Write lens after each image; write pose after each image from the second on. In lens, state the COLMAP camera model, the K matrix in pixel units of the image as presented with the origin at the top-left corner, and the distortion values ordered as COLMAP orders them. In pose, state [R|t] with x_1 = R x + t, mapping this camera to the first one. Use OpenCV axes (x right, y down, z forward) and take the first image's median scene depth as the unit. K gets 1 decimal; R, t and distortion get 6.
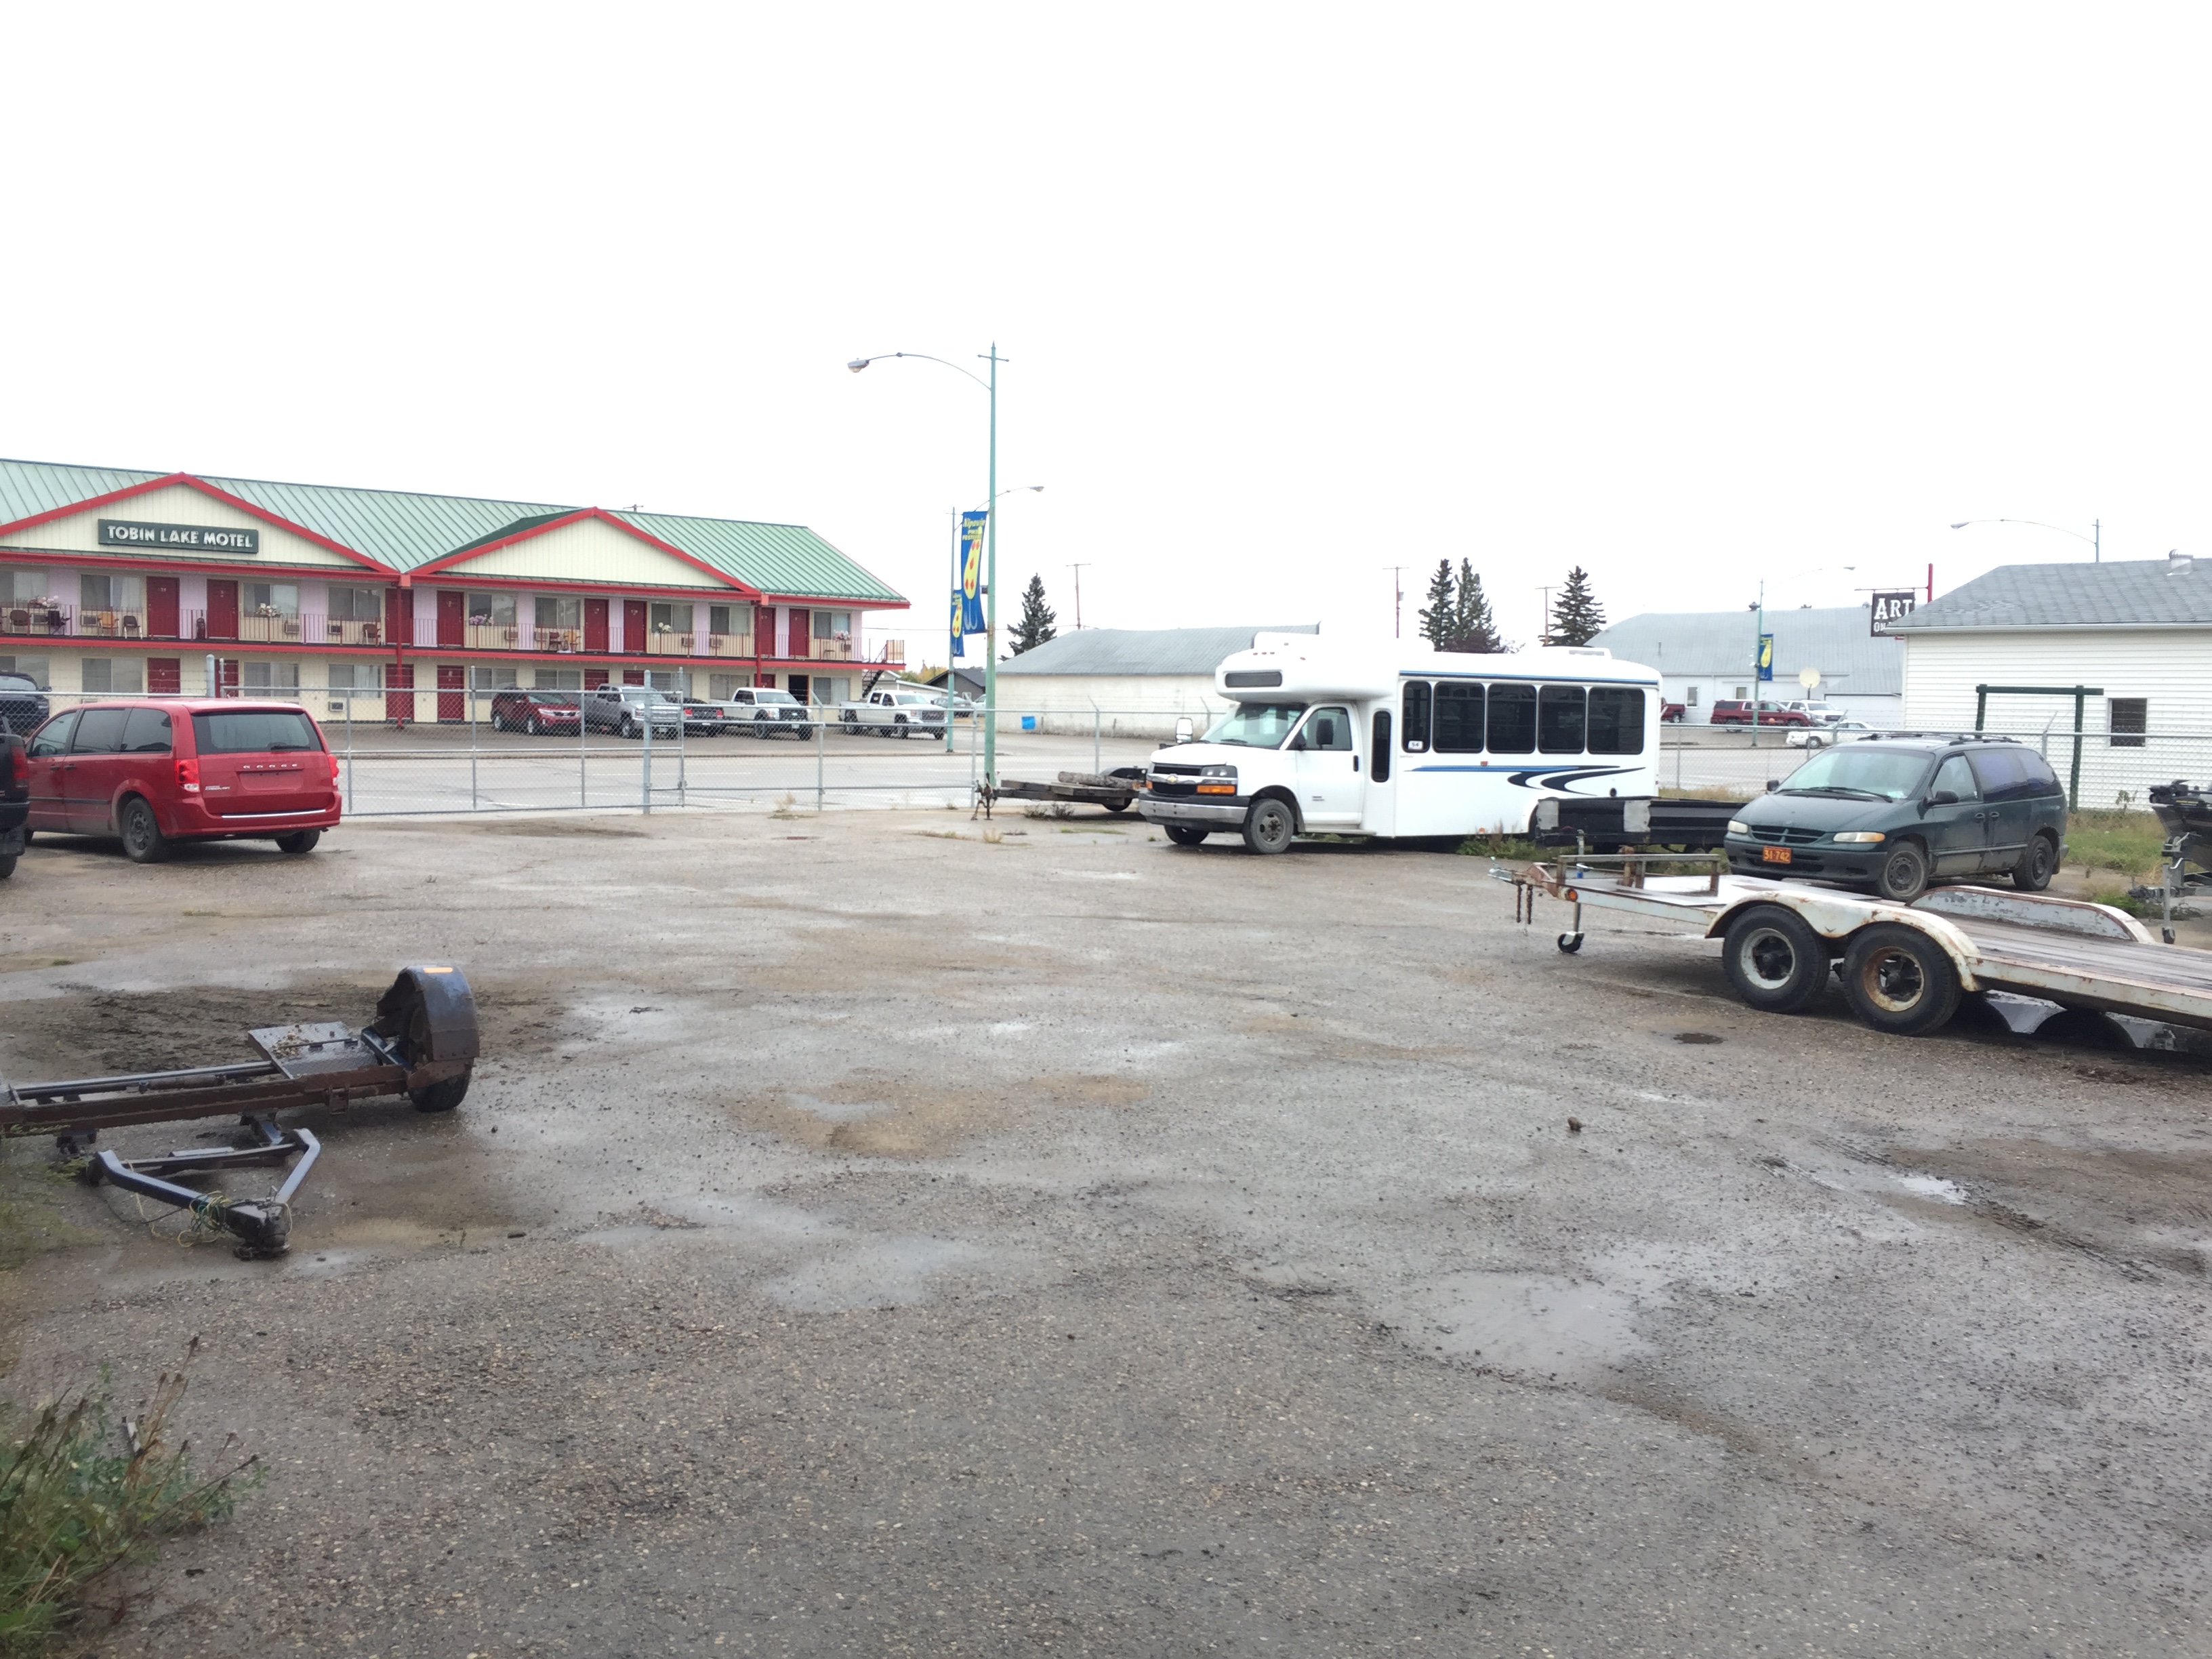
lens RADIAL K [[1903.9, 0, 1094.7], [0, 1903.9, 813.2], [0, 0, 1]] dist [0.067754, -0.076676]
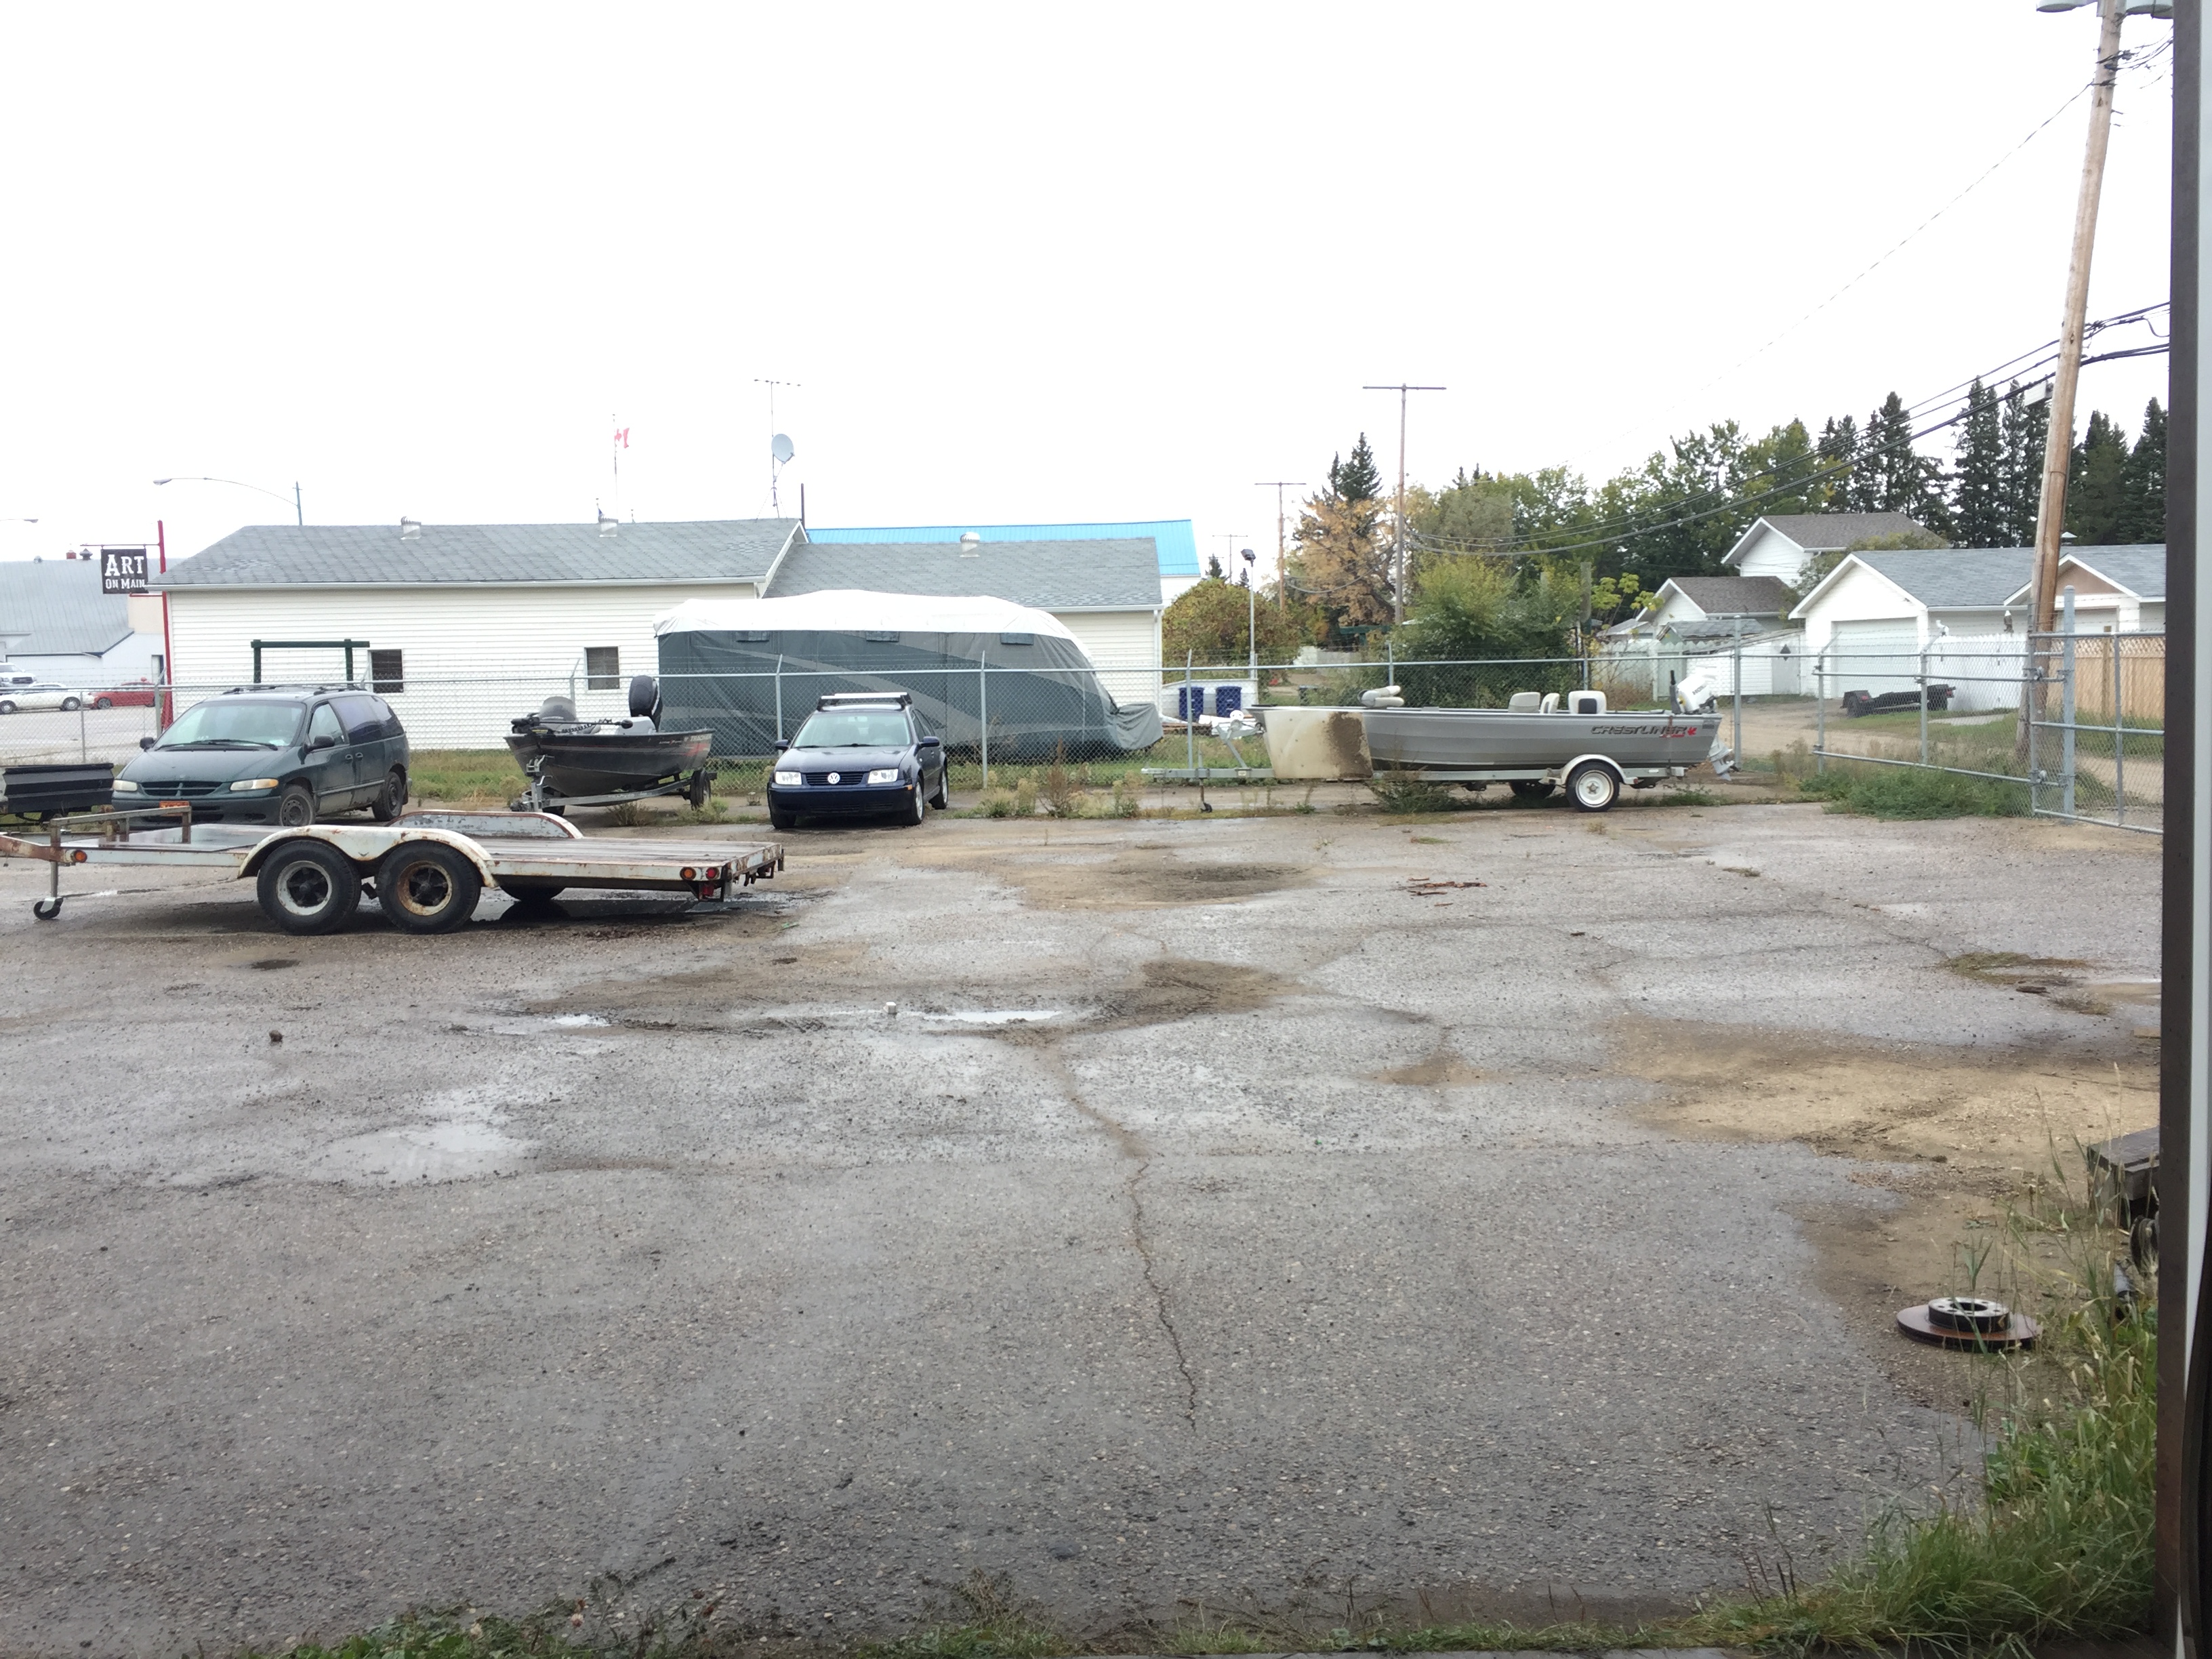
lens RADIAL K [[1903.9, 0, 1123.4], [0, 1903.9, 835.3], [0, 0, 1]] dist [0.067754, -0.076676]
pose [[0.616610, -0.105814, 0.780125, -0.137268], [0.079110, 0.994239, 0.072327, 0.001430], [-0.783284, 0.017118, 0.621428, -0.041110]]
